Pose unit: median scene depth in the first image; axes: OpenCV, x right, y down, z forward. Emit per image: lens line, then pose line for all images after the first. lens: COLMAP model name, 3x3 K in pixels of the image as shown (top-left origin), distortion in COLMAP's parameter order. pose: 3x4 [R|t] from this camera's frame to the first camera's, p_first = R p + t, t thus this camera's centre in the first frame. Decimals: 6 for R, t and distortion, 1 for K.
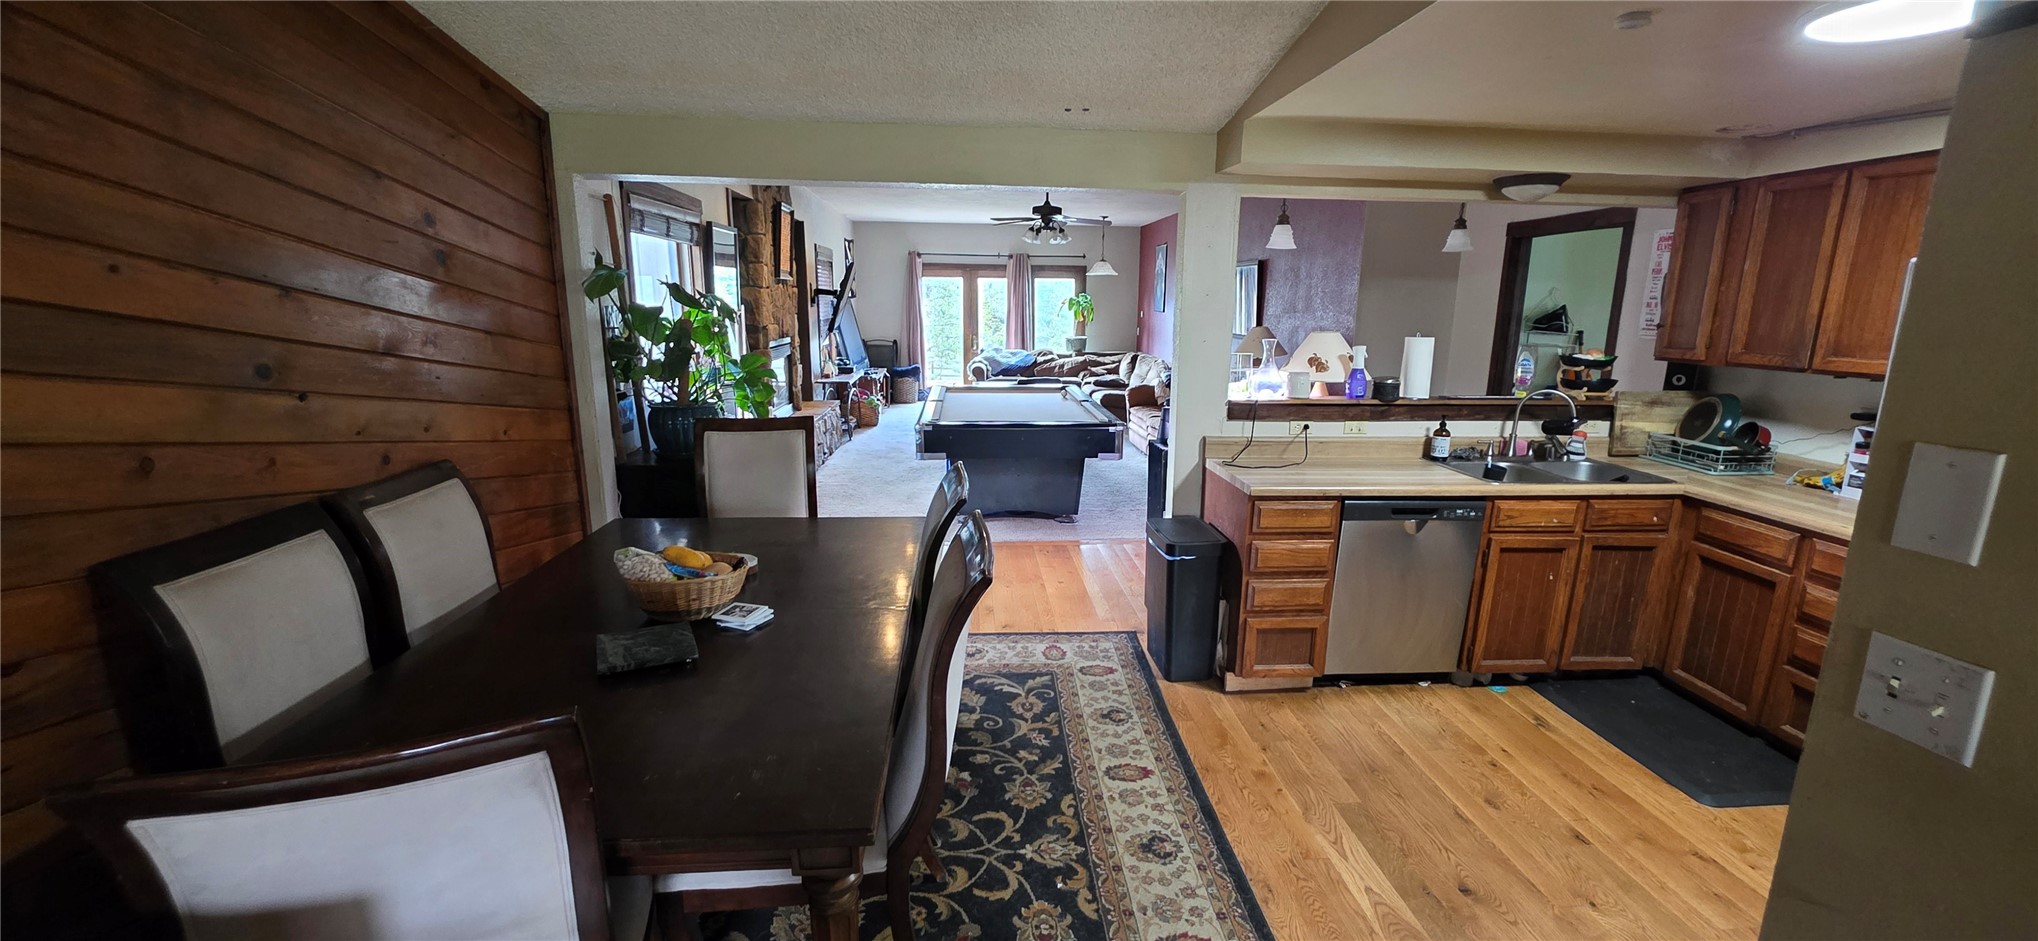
lens RADIAL K [[811.8, 0, 1029.5], [0, 811.8, 479.3], [0, 0, 1]] dist [-0.000635, -0.000110]
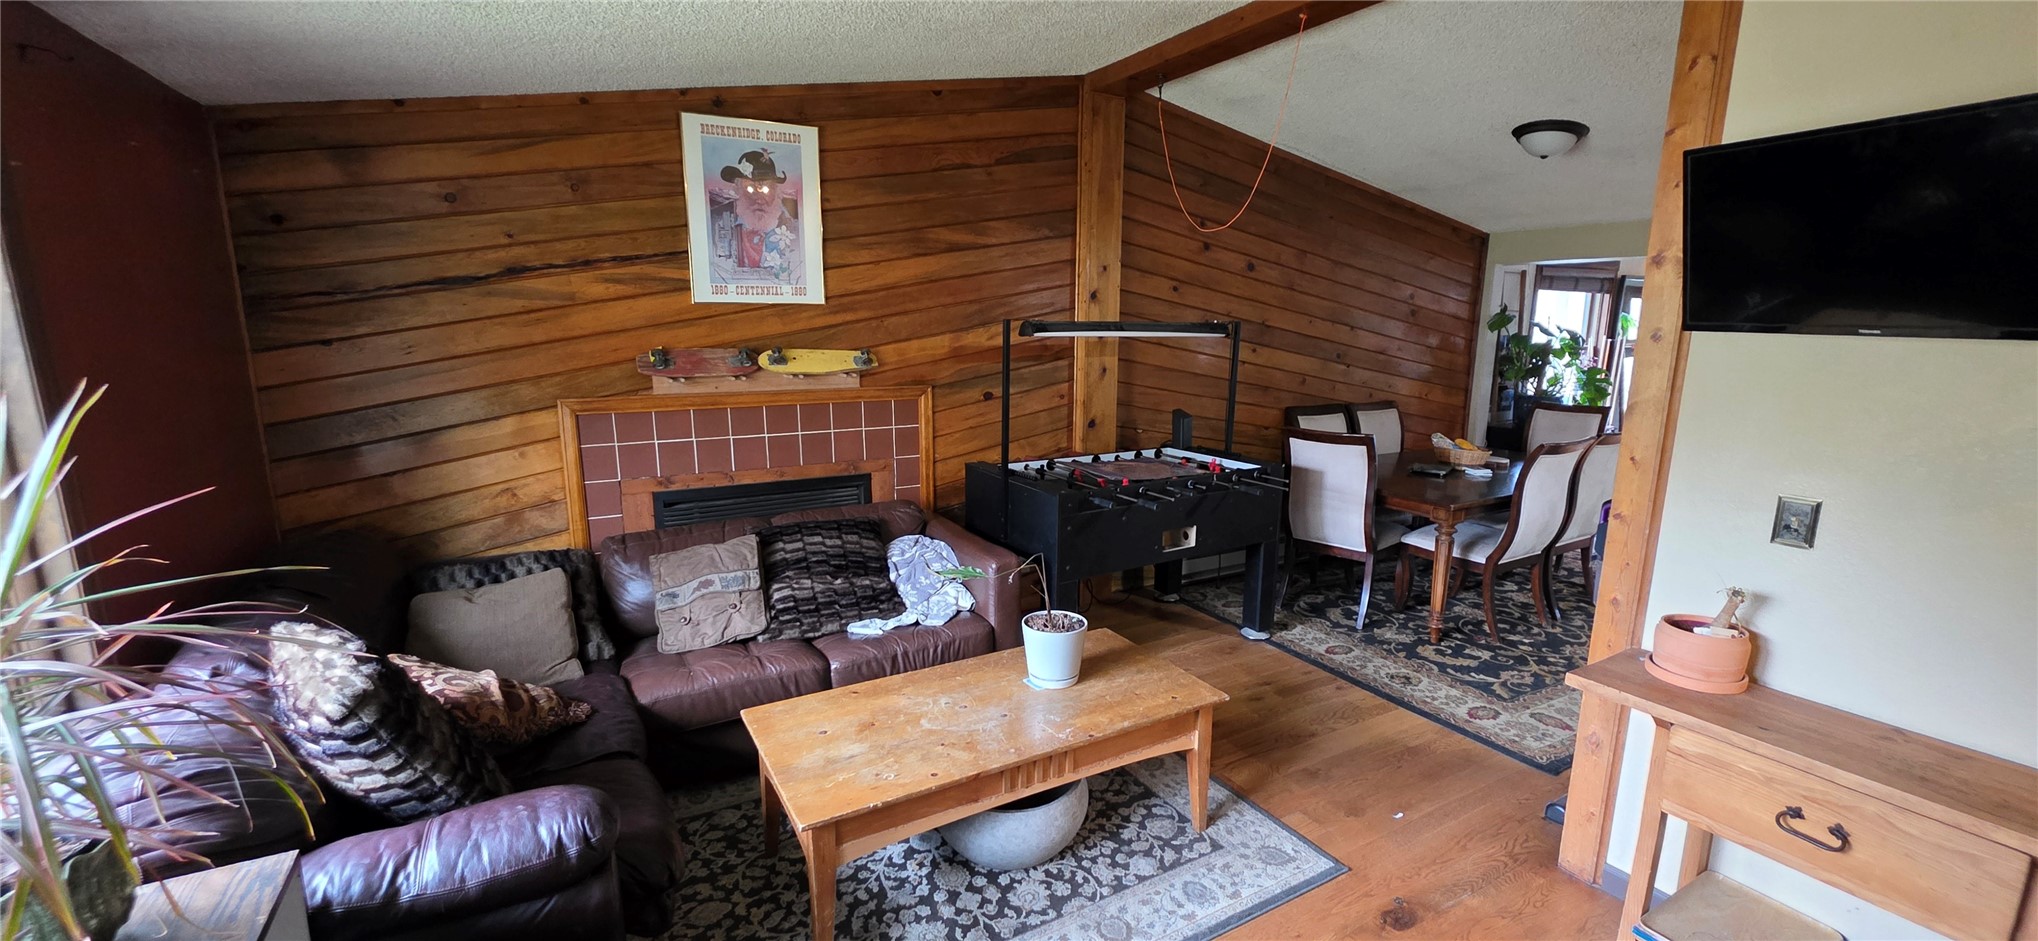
lens RADIAL K [[811.8, 0, 1029.5], [0, 811.8, 479.3], [0, 0, 1]] dist [-0.000635, -0.000110]
pose [[-0.389597, 0.158882, -0.907177, 1.808372], [-0.209138, 0.944013, 0.255149, -0.188212], [0.896925, 0.289131, -0.334557, 0.928990]]
